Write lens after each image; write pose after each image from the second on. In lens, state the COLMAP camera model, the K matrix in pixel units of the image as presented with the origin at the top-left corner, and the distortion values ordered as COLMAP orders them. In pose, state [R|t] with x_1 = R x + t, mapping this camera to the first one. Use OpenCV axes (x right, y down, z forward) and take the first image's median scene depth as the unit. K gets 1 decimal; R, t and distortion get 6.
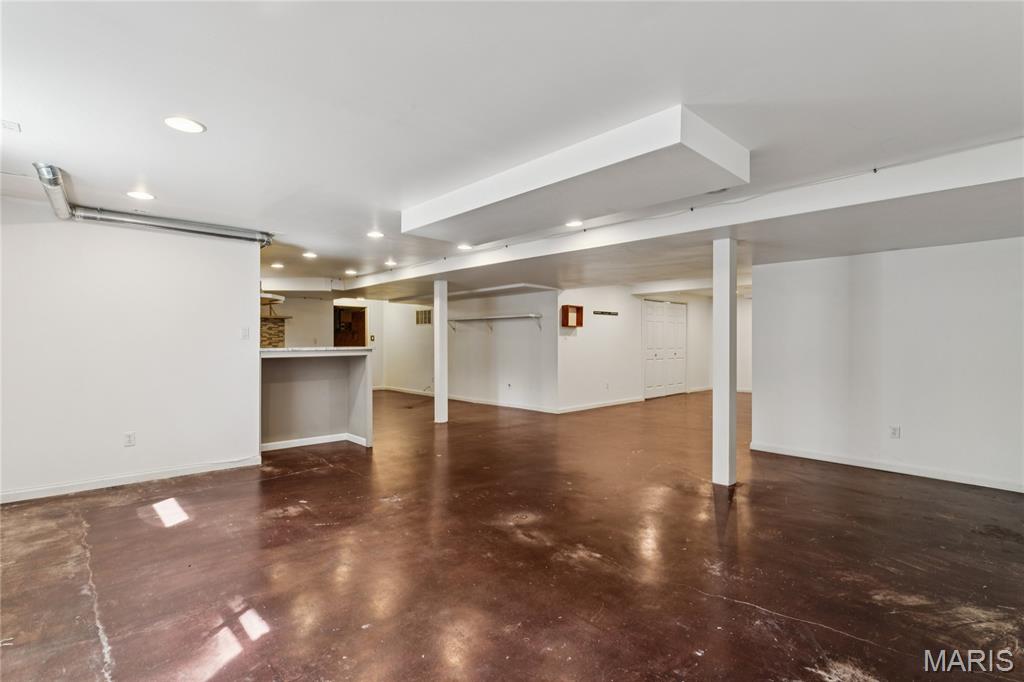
lens RADIAL K [[474.4, 0, 507.3], [0, 474.4, 344.5], [0, 0, 1]] dist [0.002221, 0.000823]
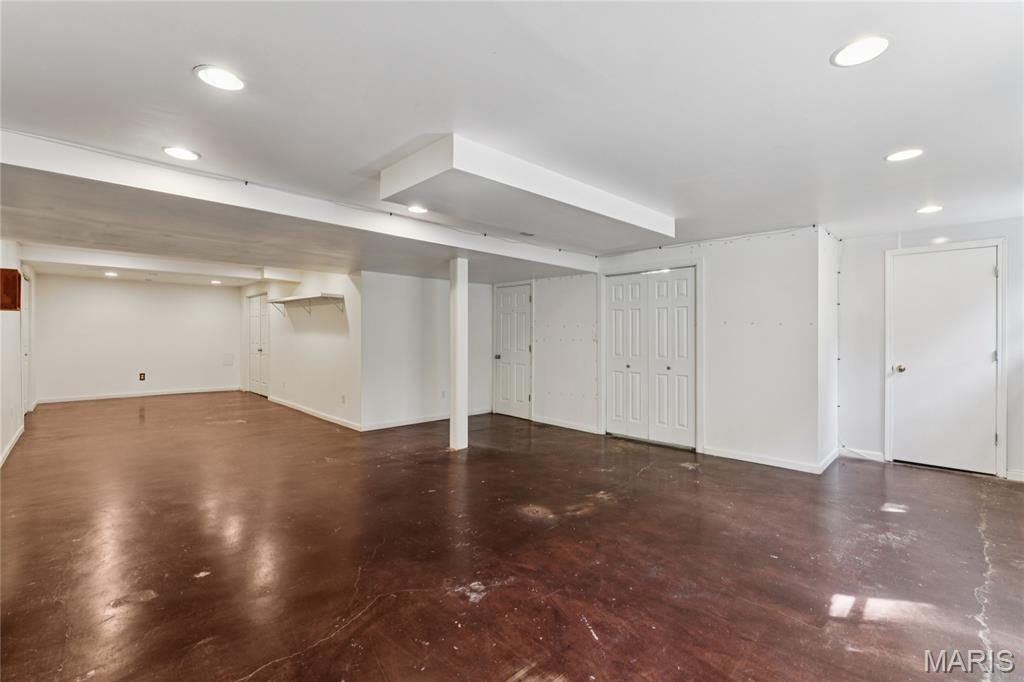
lens RADIAL K [[455.3, 0, 506.8], [0, 455.3, 333.4], [0, 0, 1]] dist [-0.000777, -0.001329]
pose [[0.005119, -0.004756, 0.999976, -1.061594], [0.007295, 0.999962, 0.004719, -0.026232], [-0.999960, 0.007271, 0.005153, 1.182582]]
